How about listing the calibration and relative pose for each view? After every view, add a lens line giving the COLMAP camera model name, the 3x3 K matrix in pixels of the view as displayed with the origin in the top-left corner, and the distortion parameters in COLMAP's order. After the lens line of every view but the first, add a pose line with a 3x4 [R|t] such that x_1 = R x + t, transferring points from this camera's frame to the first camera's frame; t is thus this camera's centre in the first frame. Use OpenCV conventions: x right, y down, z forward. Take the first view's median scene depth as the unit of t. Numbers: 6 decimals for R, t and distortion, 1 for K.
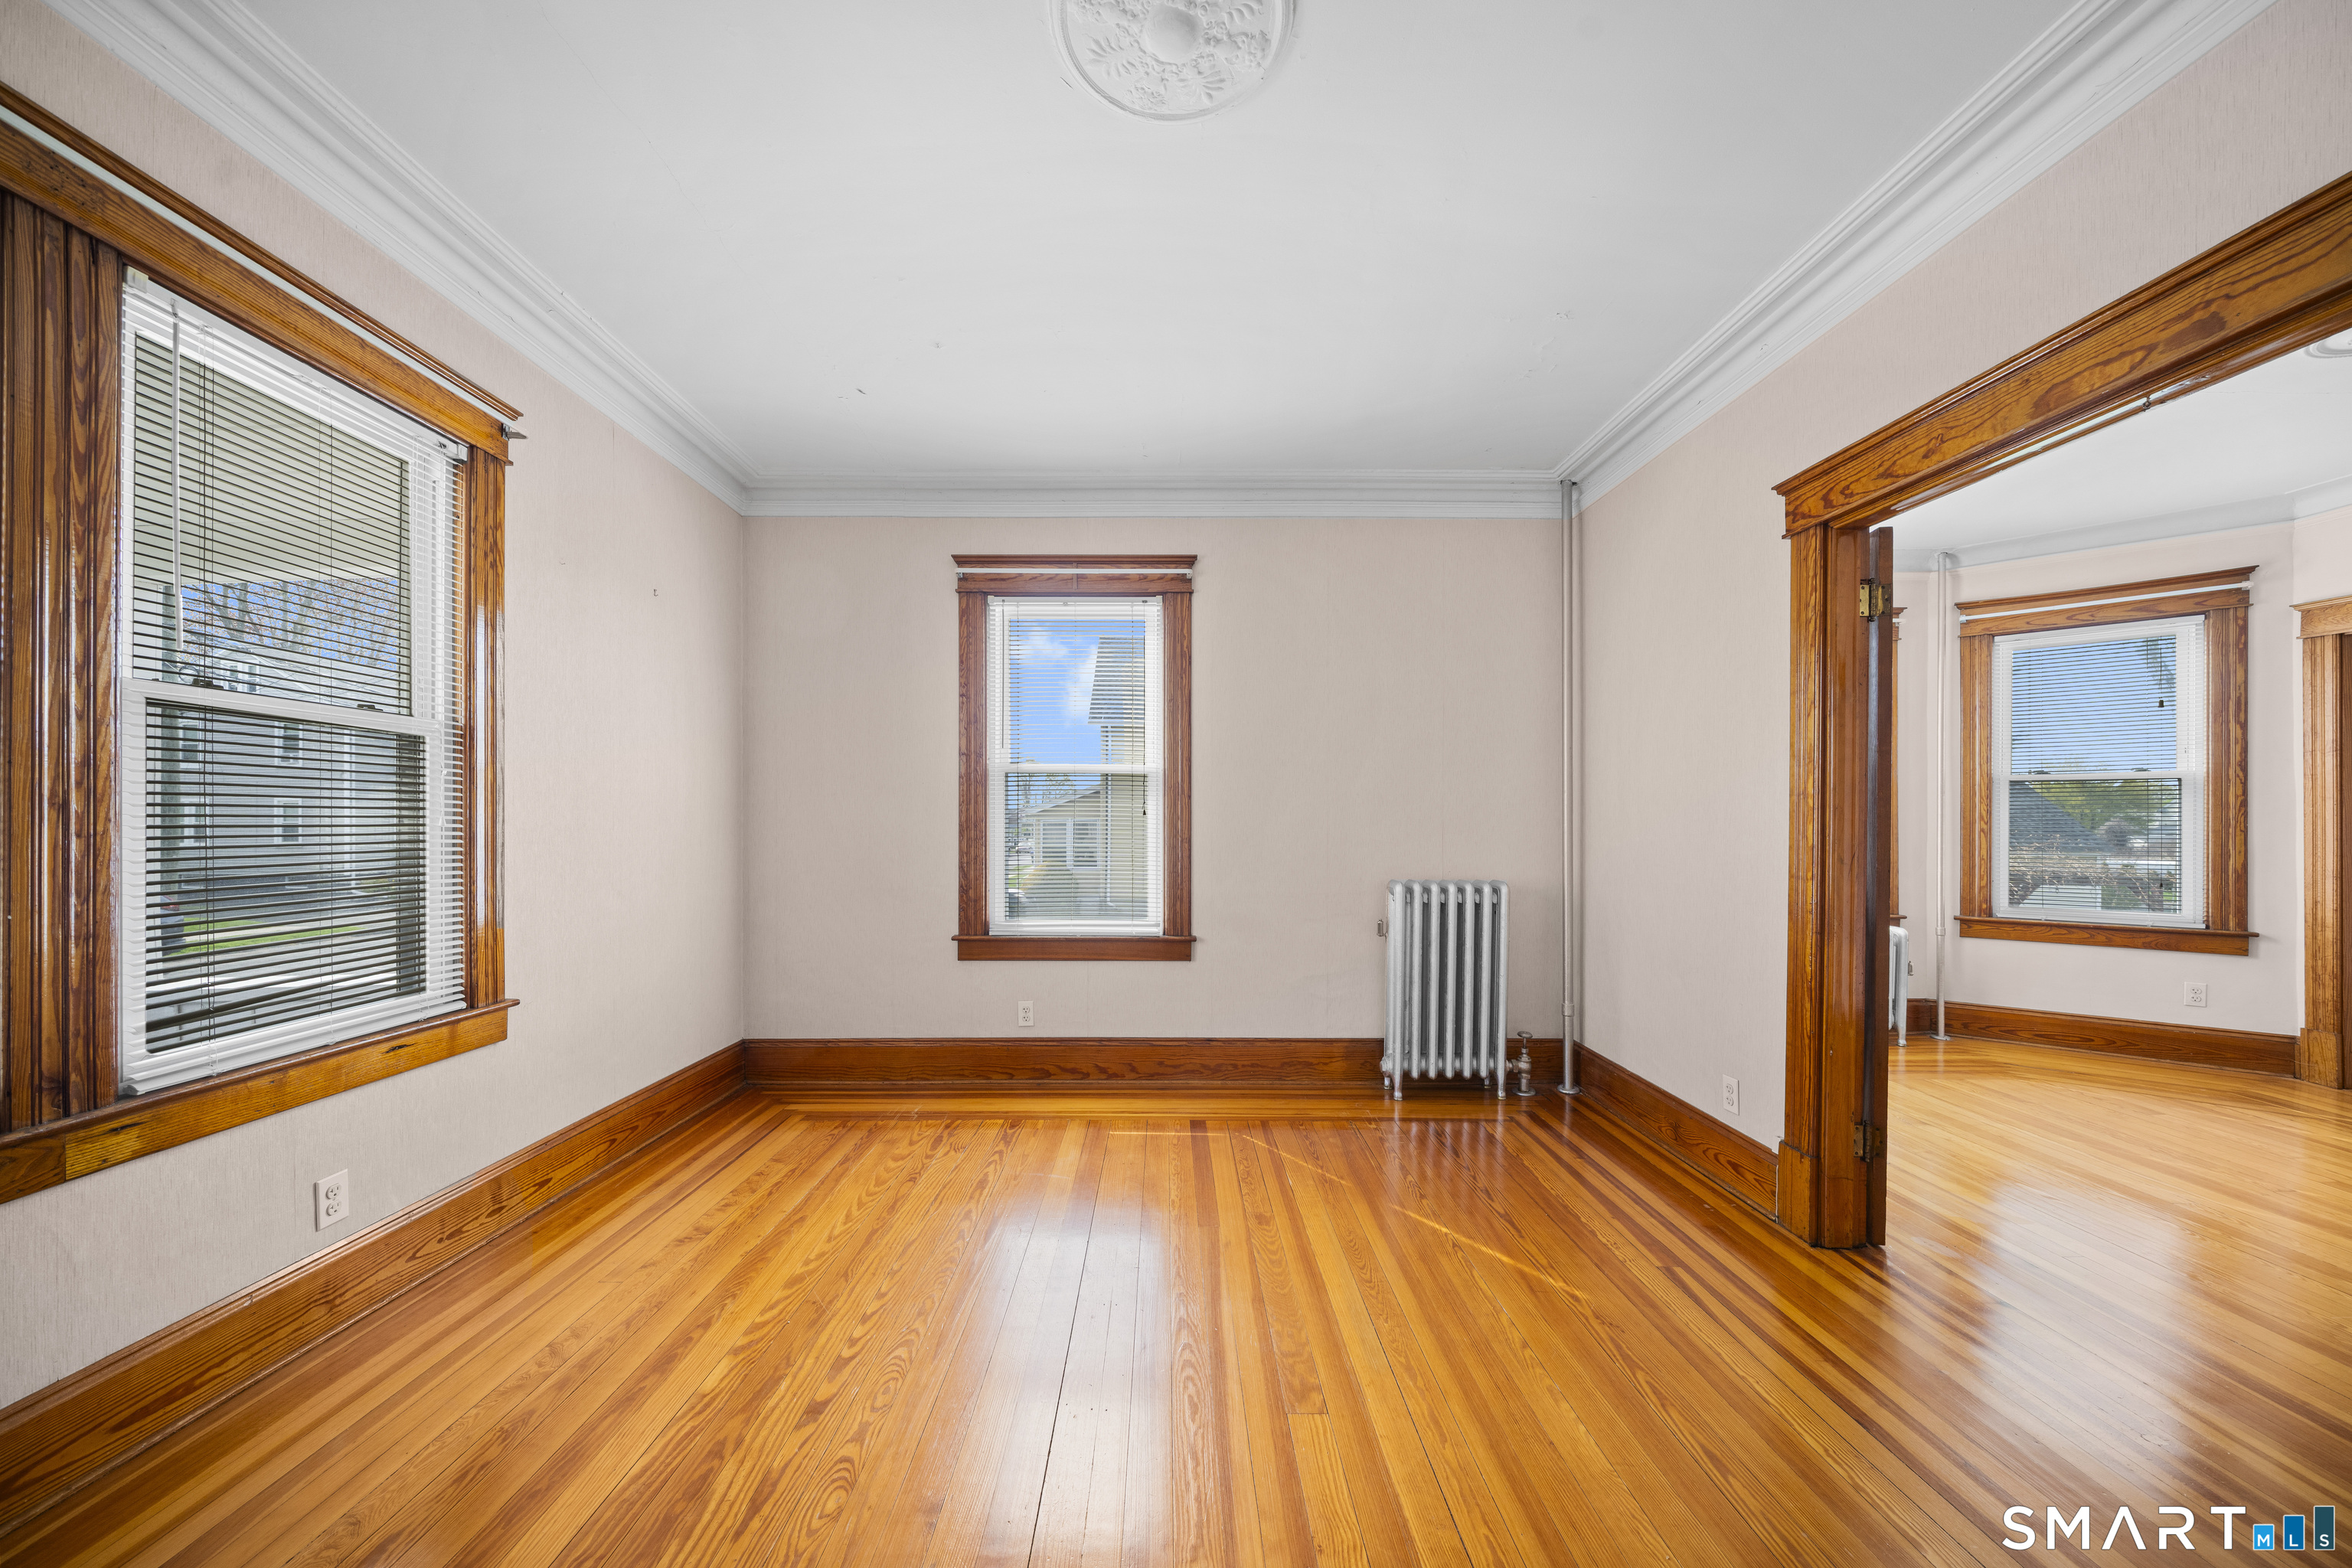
lens RADIAL K [[815.4, 0, 1180.3], [0, 815.4, 822.3], [0, 0, 1]] dist [-0.000027, 0.000346]
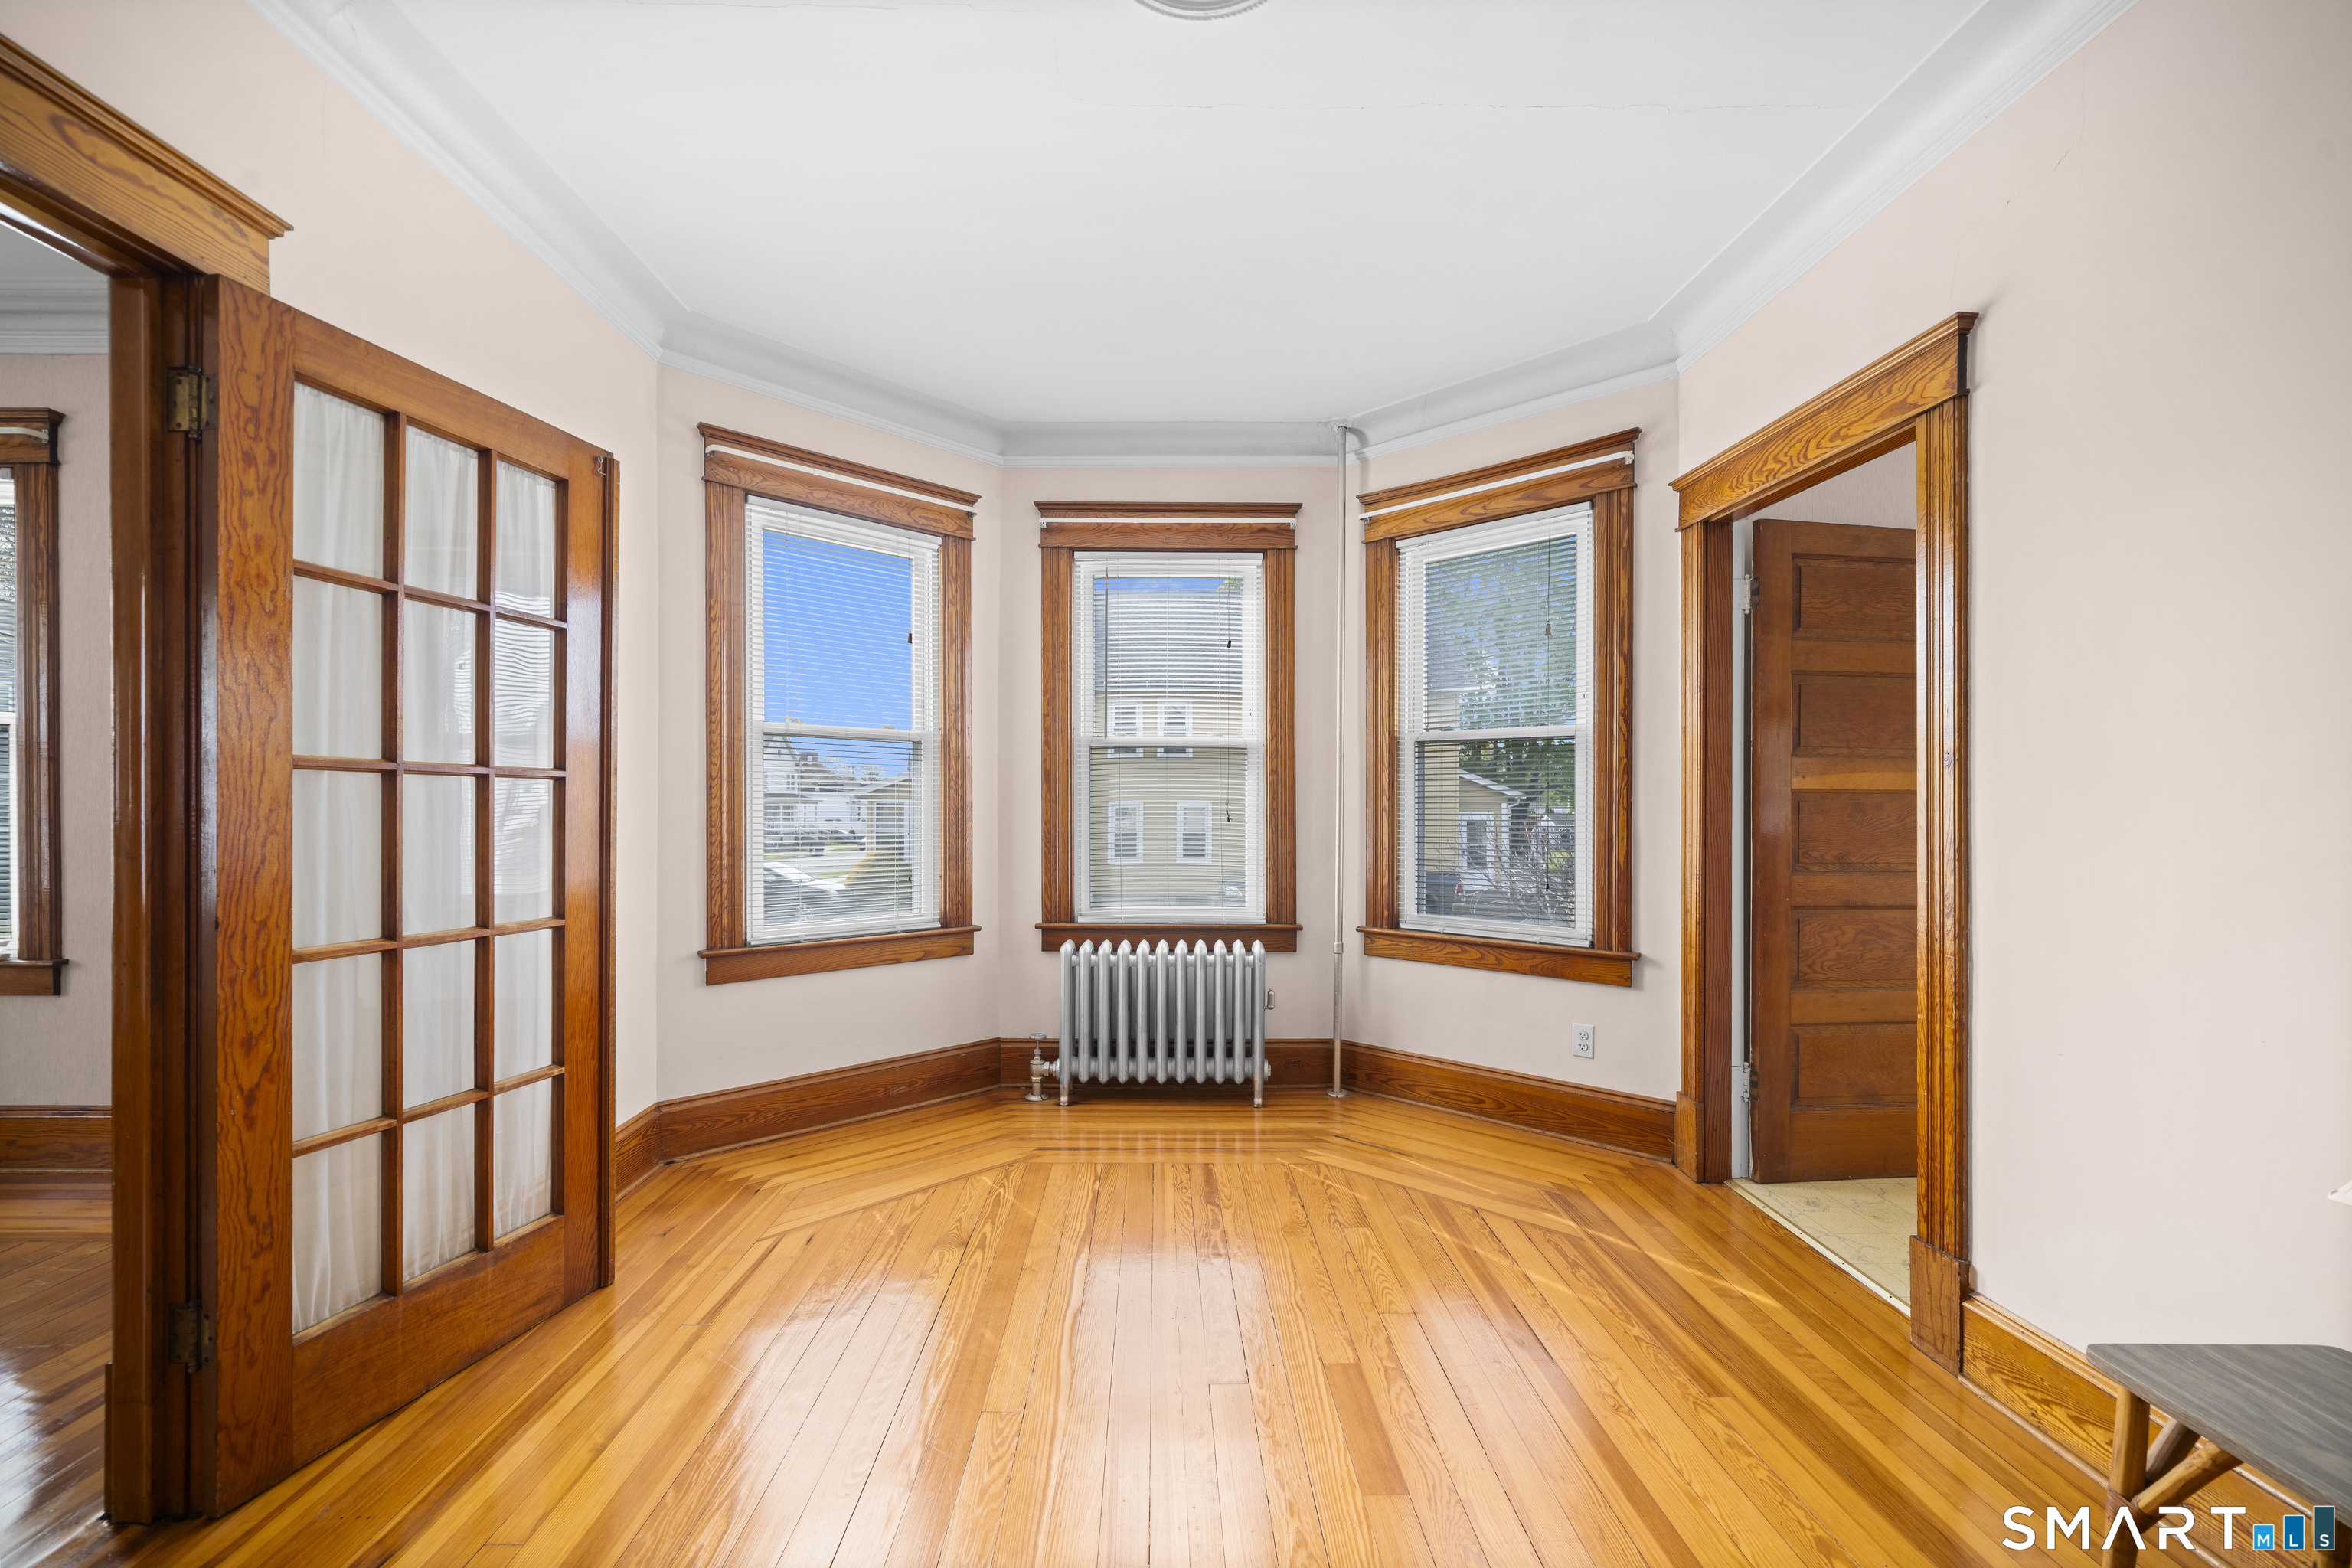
lens RADIAL K [[923.9, 0, 1167.6], [0, 923.9, 814.7], [0, 0, 1]] dist [0.005738, -0.000123]
pose [[0.999985, 0.000280, -0.005453, 0.876754], [-0.000219, 0.999937, 0.011185, 0.006018], [0.005456, -0.011184, 0.999923, 0.194850]]
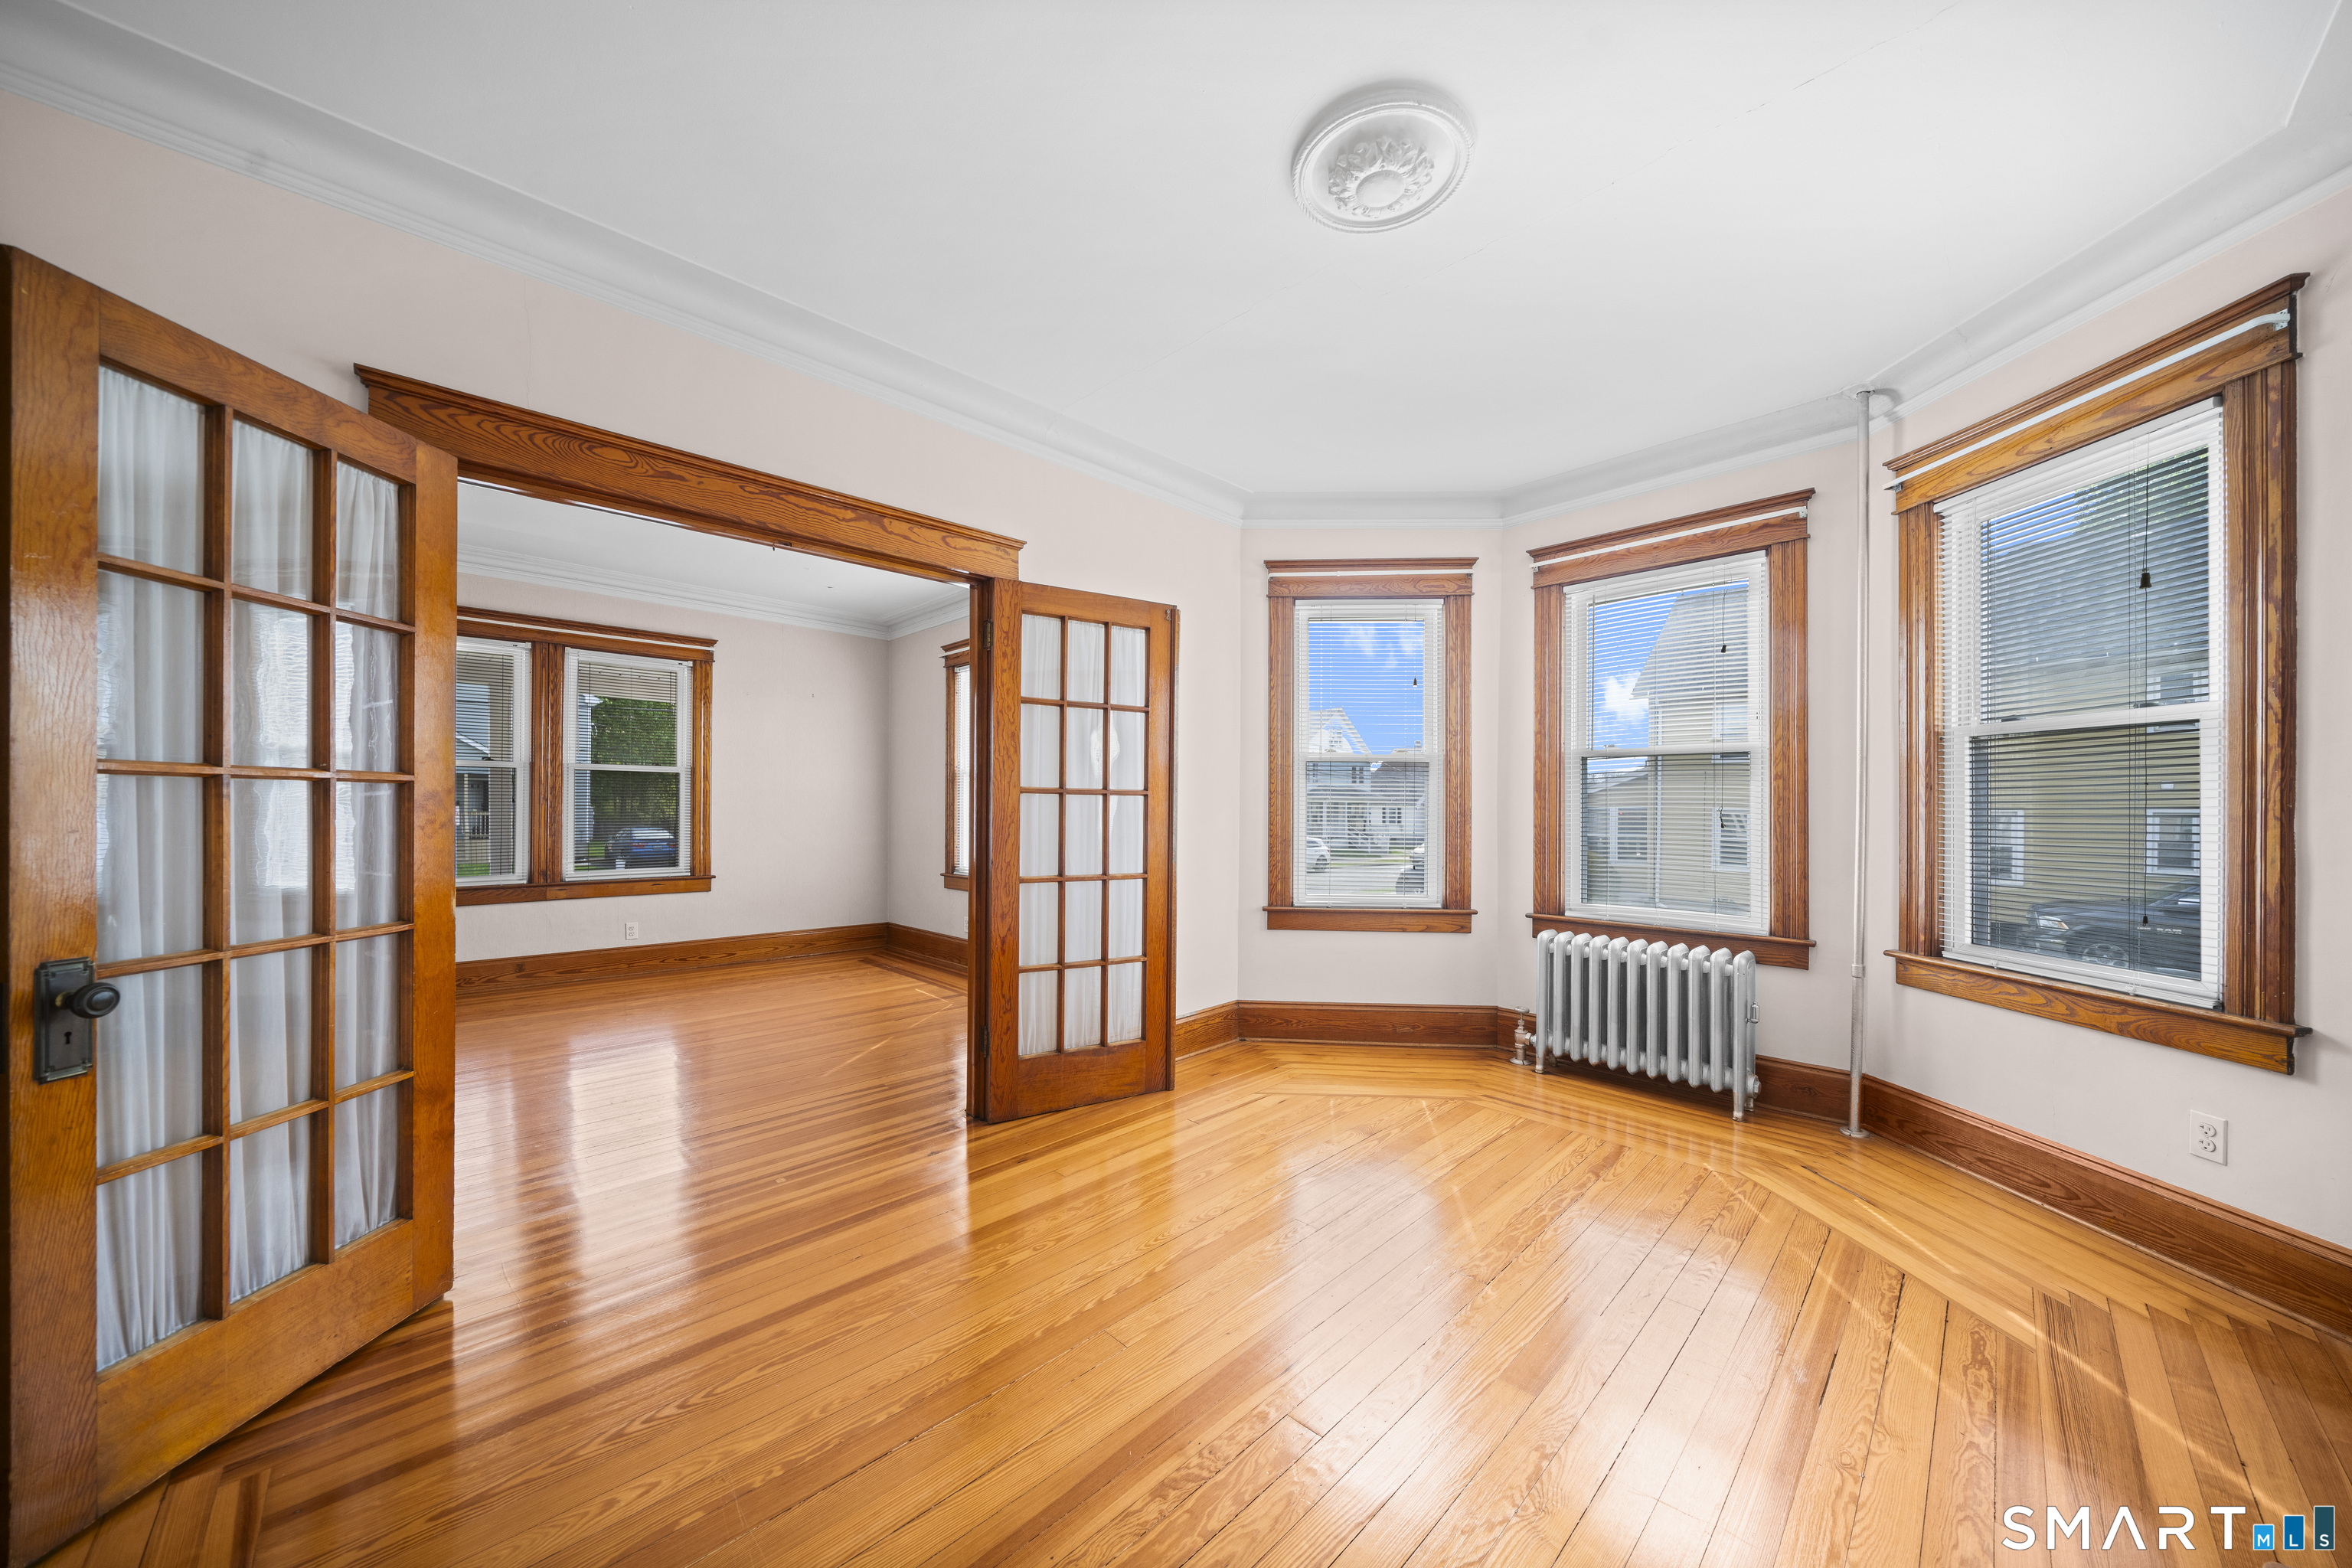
lens RADIAL K [[815.4, 0, 1193.6], [0, 815.4, 812.1], [0, 0, 1]] dist [-0.000027, 0.000346]
pose [[0.695802, 0.003955, -0.718223, 1.152878], [-0.002265, 0.999992, 0.003312, 0.005759], [0.718230, -0.000678, 0.695805, 0.180399]]
